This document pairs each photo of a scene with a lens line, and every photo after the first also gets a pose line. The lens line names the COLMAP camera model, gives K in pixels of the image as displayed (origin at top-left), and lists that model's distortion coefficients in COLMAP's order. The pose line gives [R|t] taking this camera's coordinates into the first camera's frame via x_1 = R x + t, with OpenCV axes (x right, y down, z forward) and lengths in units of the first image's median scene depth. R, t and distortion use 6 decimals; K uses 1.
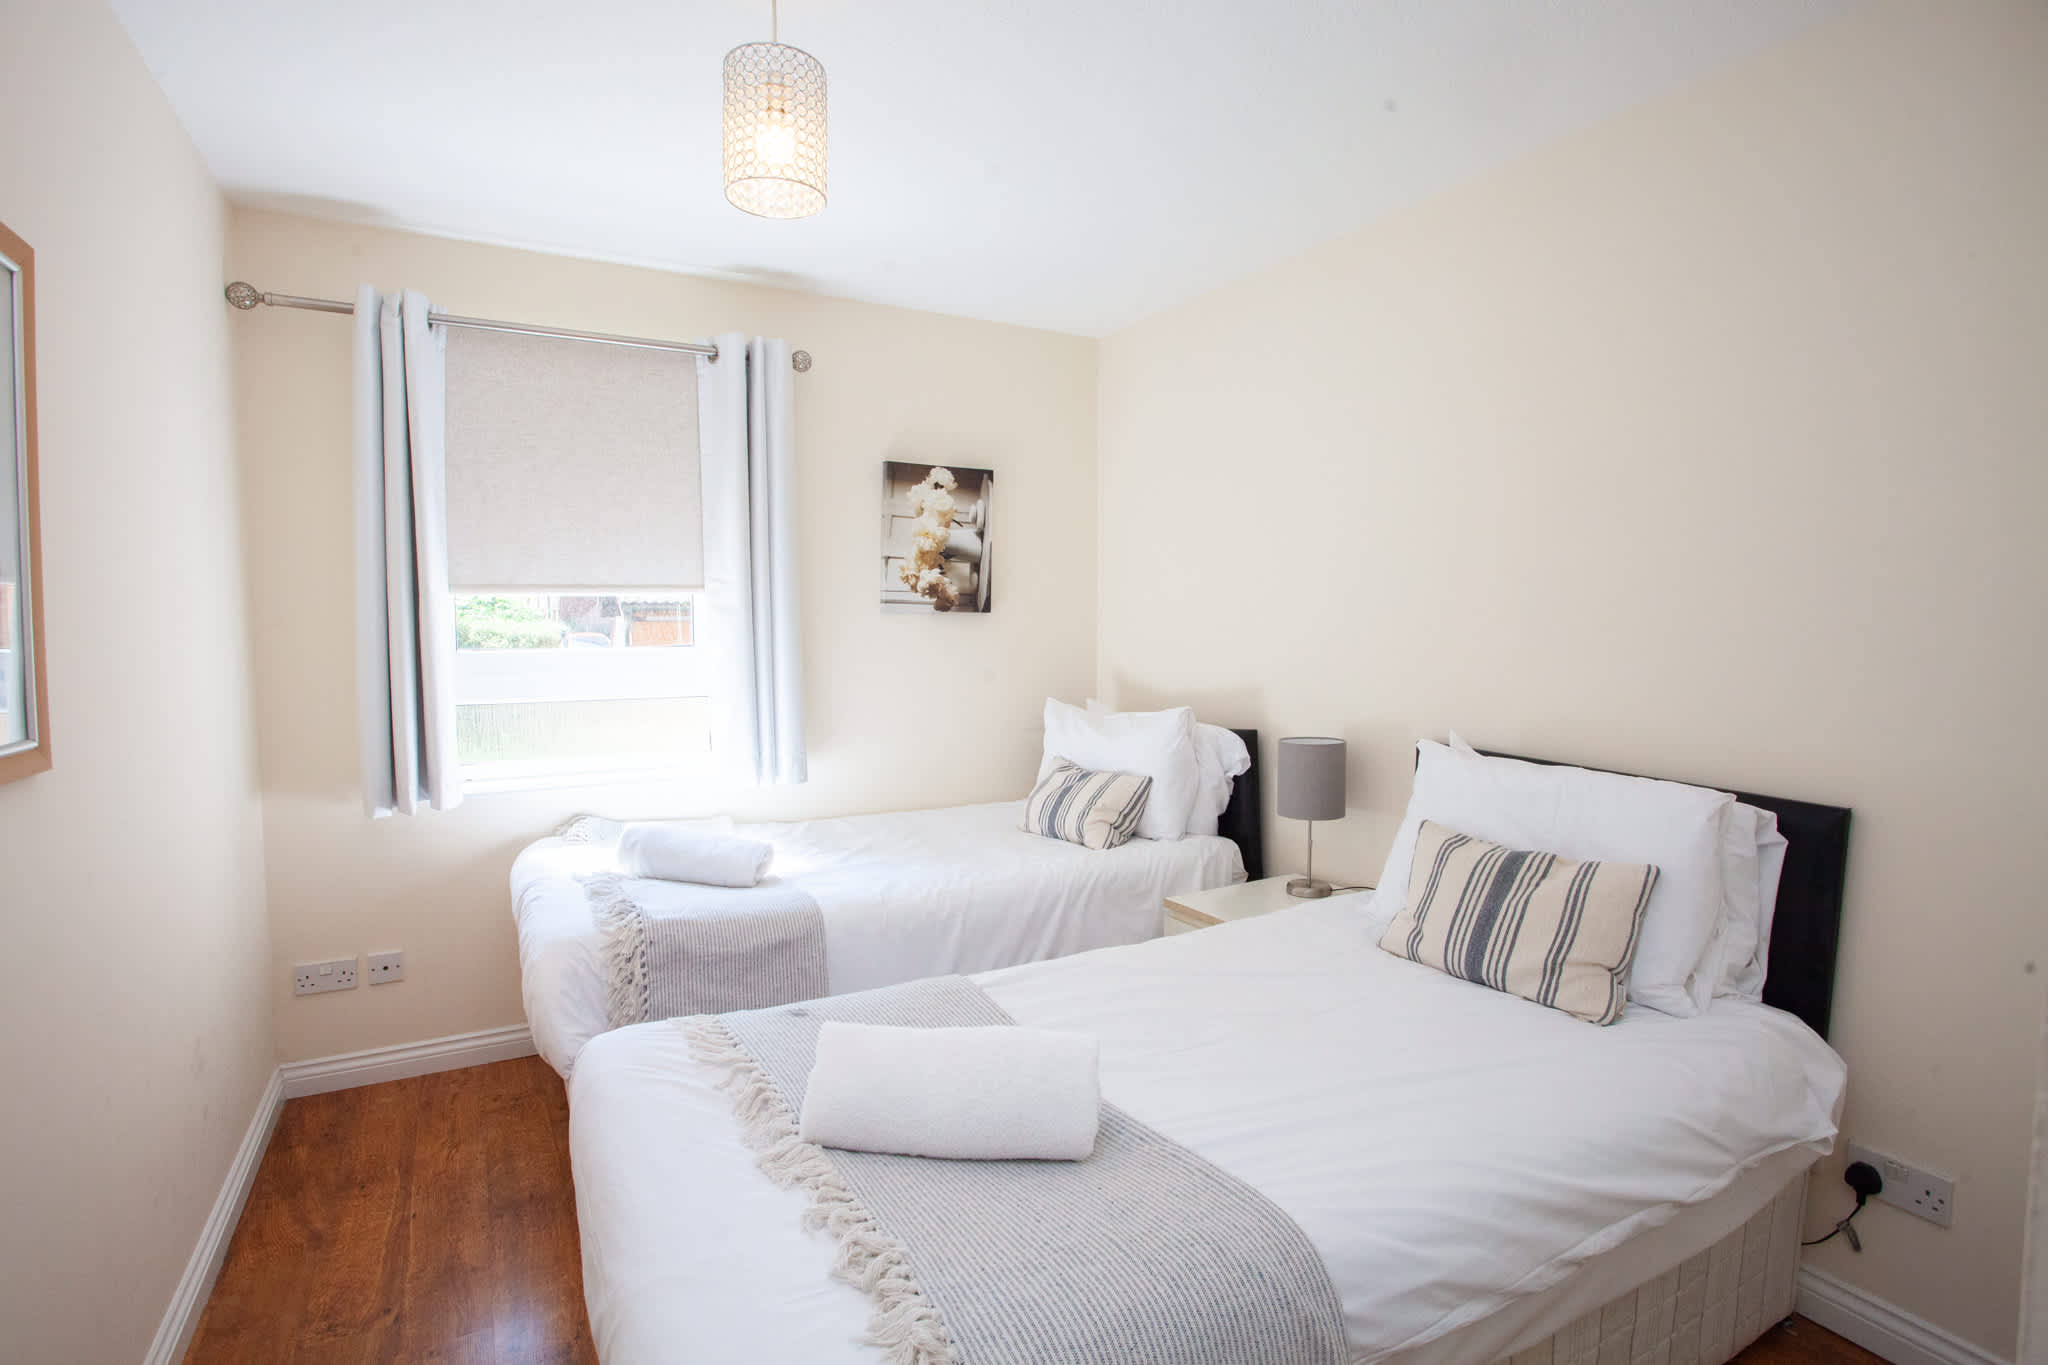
lens RADIAL K [[1013.8, 0, 1028.1], [0, 1013.8, 691.0], [0, 0, 1]] dist [-0.055838, 0.024759]
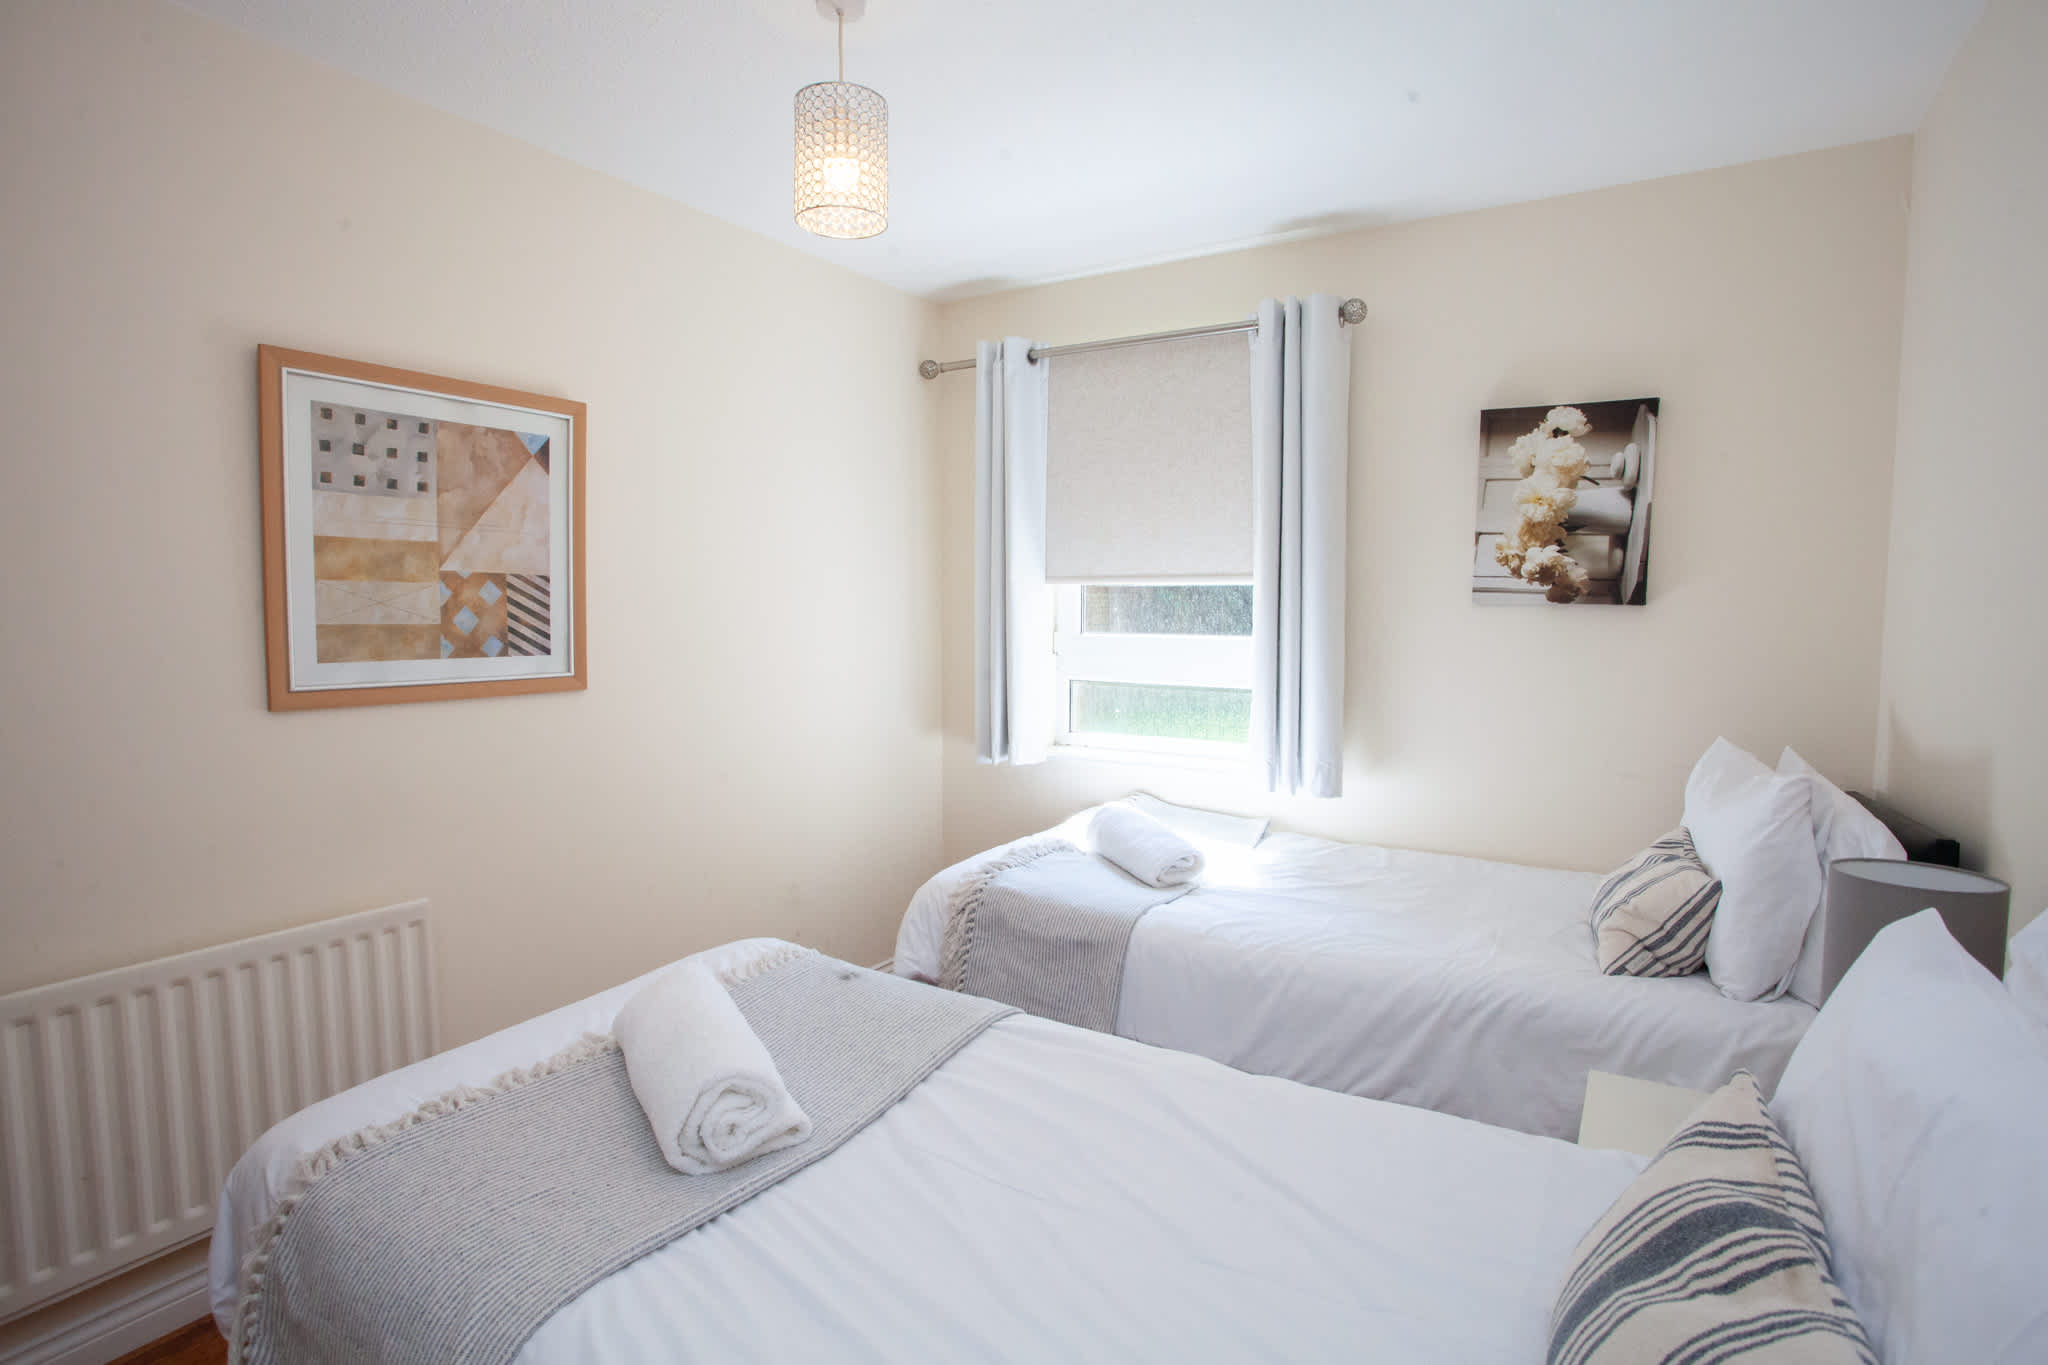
lens RADIAL K [[1013.8, 0, 1002.9], [0, 1013.8, 700.5], [0, 0, 1]] dist [-0.055838, 0.024759]
pose [[0.482813, 0.085762, -0.871514, 0.364669], [-0.069916, 0.995791, 0.059259, -0.023008], [0.872928, 0.032322, 0.486777, 0.299164]]
